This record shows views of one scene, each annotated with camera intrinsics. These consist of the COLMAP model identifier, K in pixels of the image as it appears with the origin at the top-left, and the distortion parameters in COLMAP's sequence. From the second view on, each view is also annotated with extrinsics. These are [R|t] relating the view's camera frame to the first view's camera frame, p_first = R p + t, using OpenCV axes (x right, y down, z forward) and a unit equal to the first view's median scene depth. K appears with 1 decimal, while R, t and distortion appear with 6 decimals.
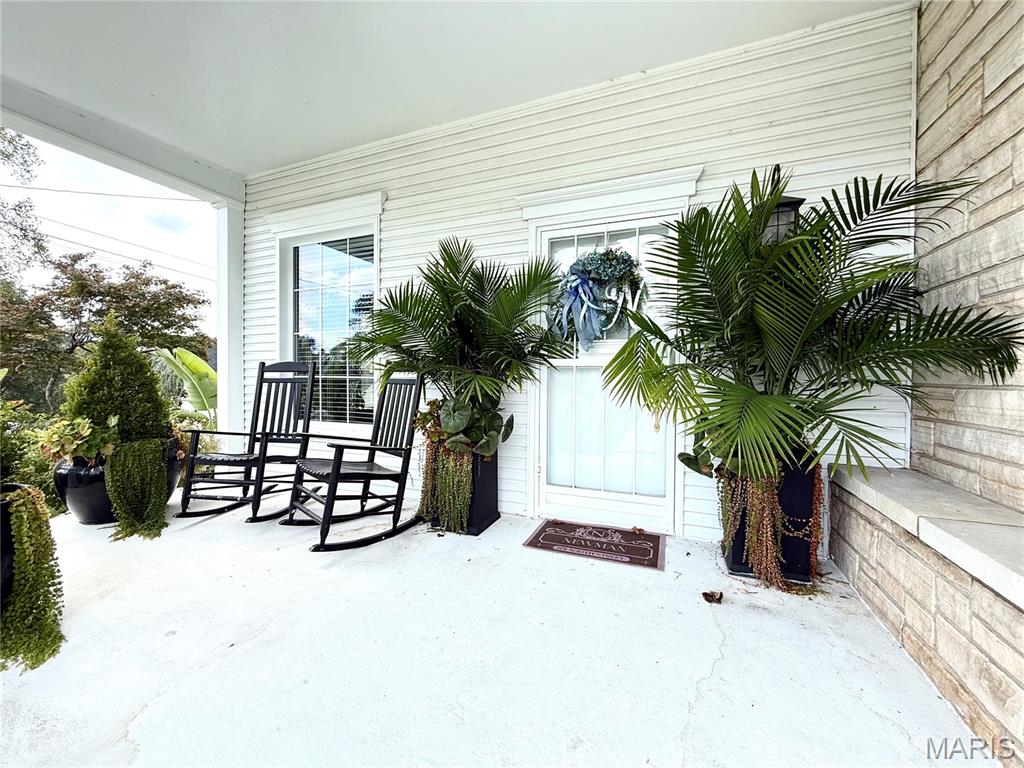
lens RADIAL K [[414.1, 0, 512.0], [0, 414.1, 384.0], [0, 0, 1]] dist [-0.001596, -0.000094]
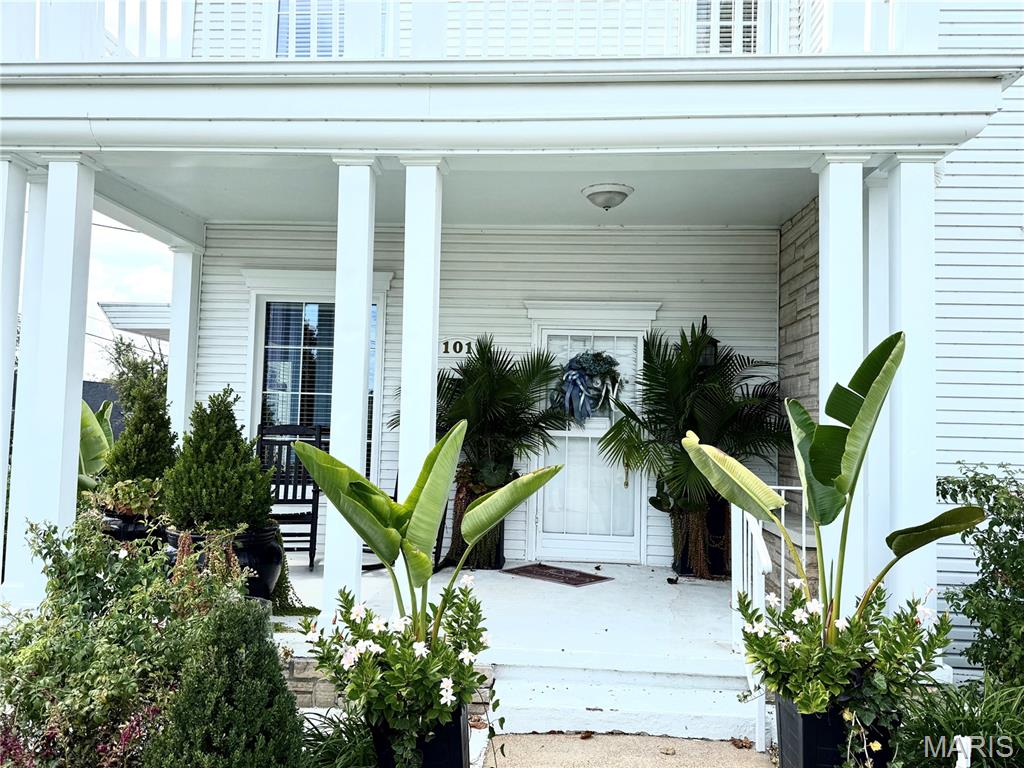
lens RADIAL K [[815.6, 0, 512.0], [0, 815.6, 384.0], [0, 0, 1]] dist [0.128162, -0.000529]
pose [[0.945408, 0.040388, 0.323378, -0.900384], [-0.017319, 0.997115, -0.073903, -0.016836], [-0.325430, 0.064268, 0.943380, -1.445143]]
